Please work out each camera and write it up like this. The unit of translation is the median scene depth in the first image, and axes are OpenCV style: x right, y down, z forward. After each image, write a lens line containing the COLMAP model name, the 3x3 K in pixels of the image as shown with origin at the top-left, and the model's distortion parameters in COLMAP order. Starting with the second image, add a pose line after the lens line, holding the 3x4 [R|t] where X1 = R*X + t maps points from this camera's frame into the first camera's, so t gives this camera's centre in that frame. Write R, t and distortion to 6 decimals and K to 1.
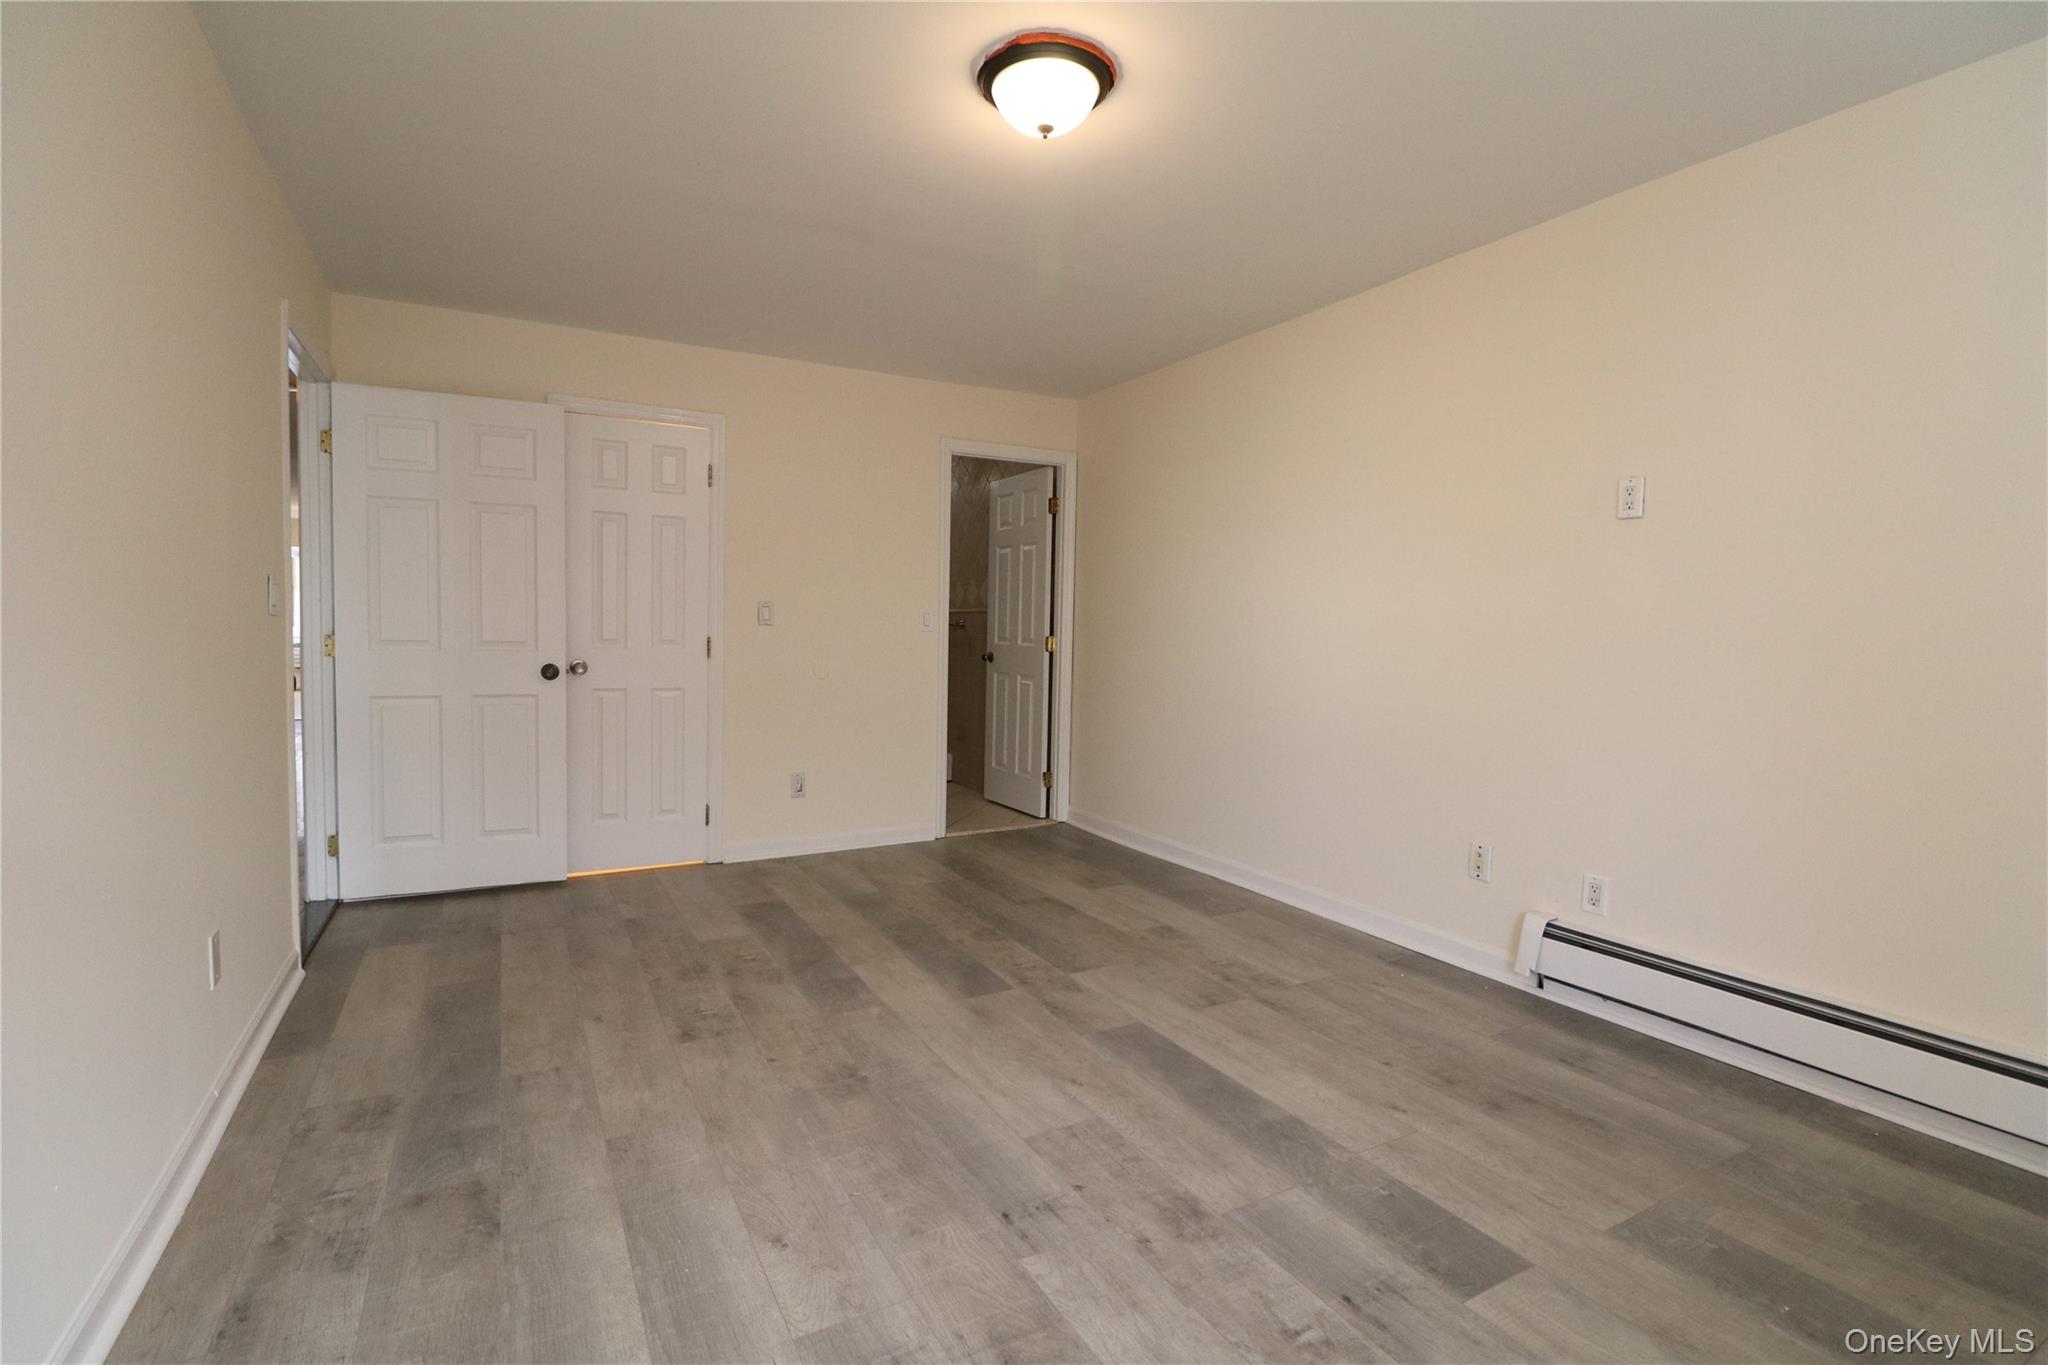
lens RADIAL K [[956.3, 0, 1038.7], [0, 956.3, 674.6], [0, 0, 1]] dist [-0.005328, -0.008630]
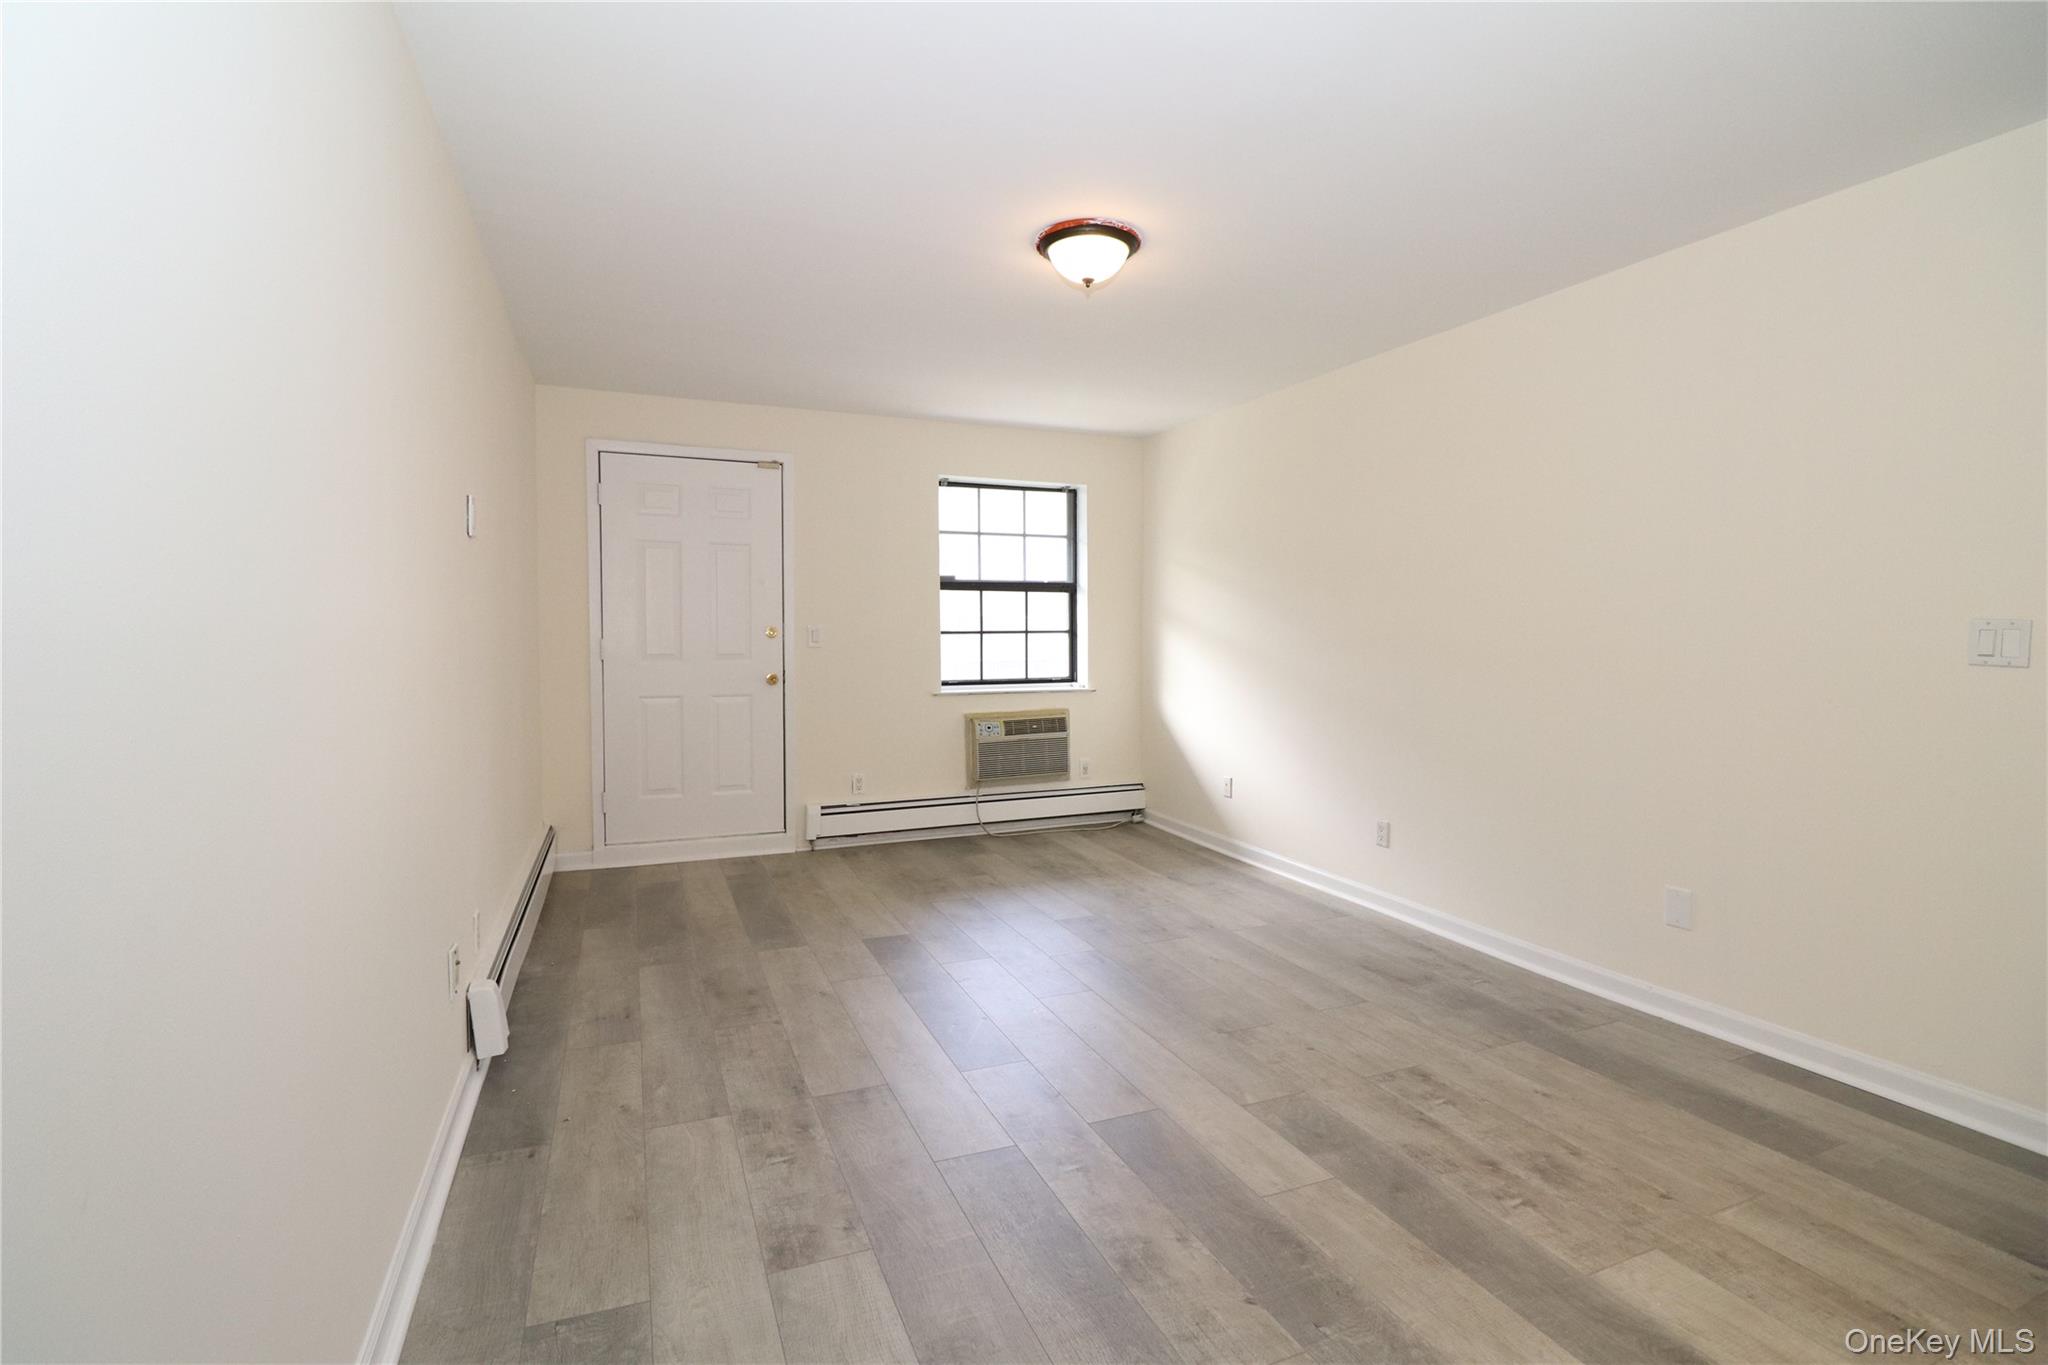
lens RADIAL K [[956.3, 0, 1034.2], [0, 956.3, 696.7], [0, 0, 1]] dist [-0.005328, -0.008630]
pose [[-0.993855, -0.025416, 0.107735, -0.057346], [-0.013122, 0.993471, 0.113326, -0.111385], [-0.109912, 0.111216, -0.987700, 1.798757]]
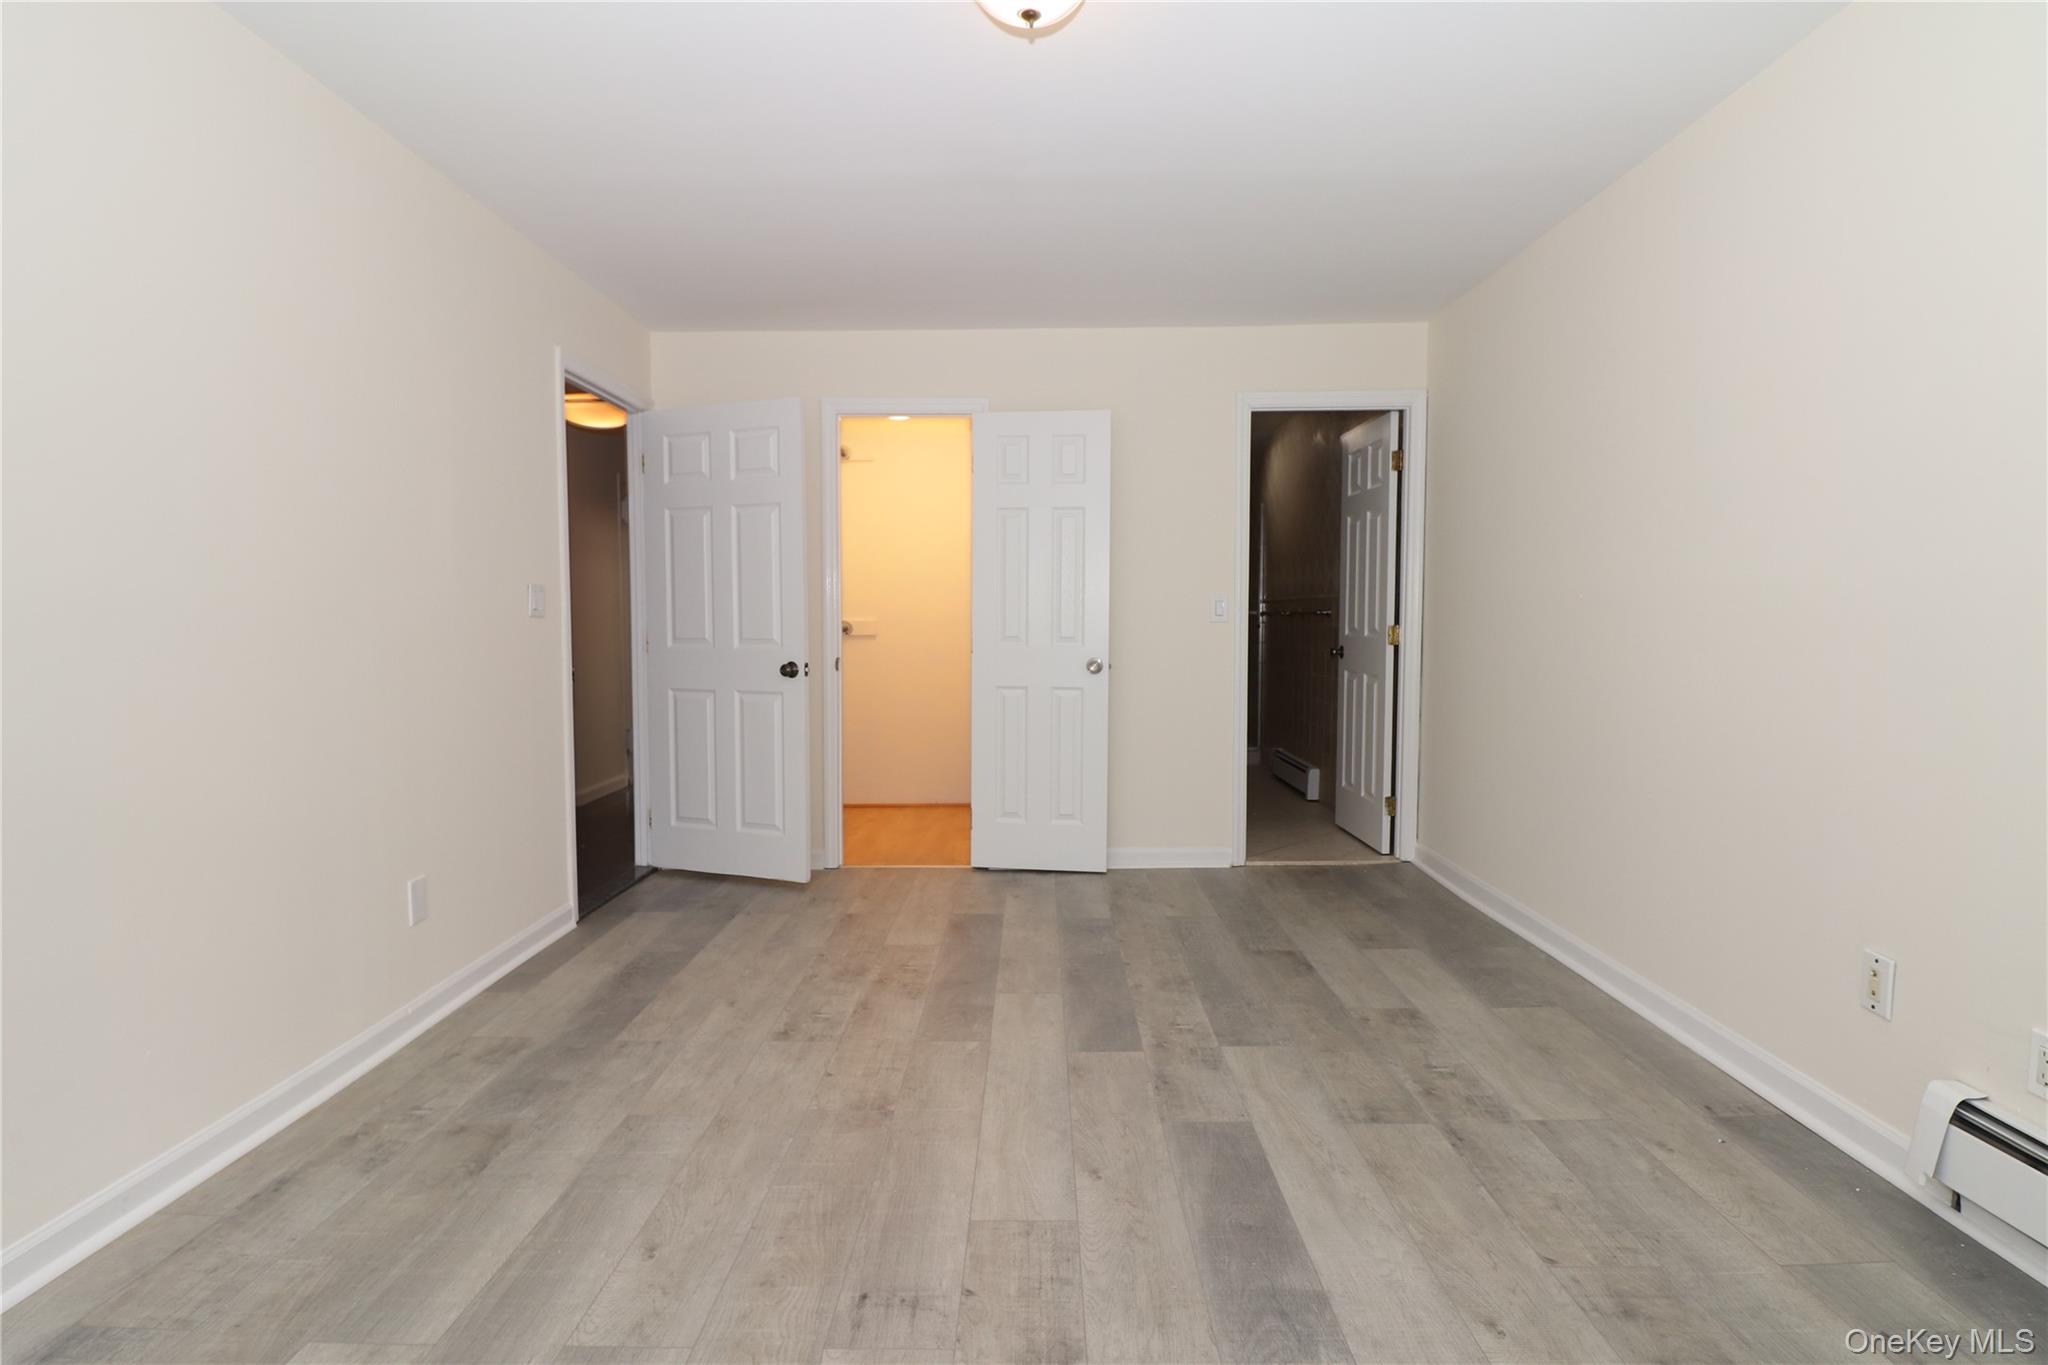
lens RADIAL K [[1070.0, 0, 1019.2], [0, 1070.0, 672.7], [0, 0, 1]] dist [-0.003259, -0.009461]
pose [[0.863919, 0.006958, -0.503583, 0.359026], [-0.007558, 0.999971, 0.000850, 0.000777], [0.503575, 0.003072, 0.863946, 0.149012]]
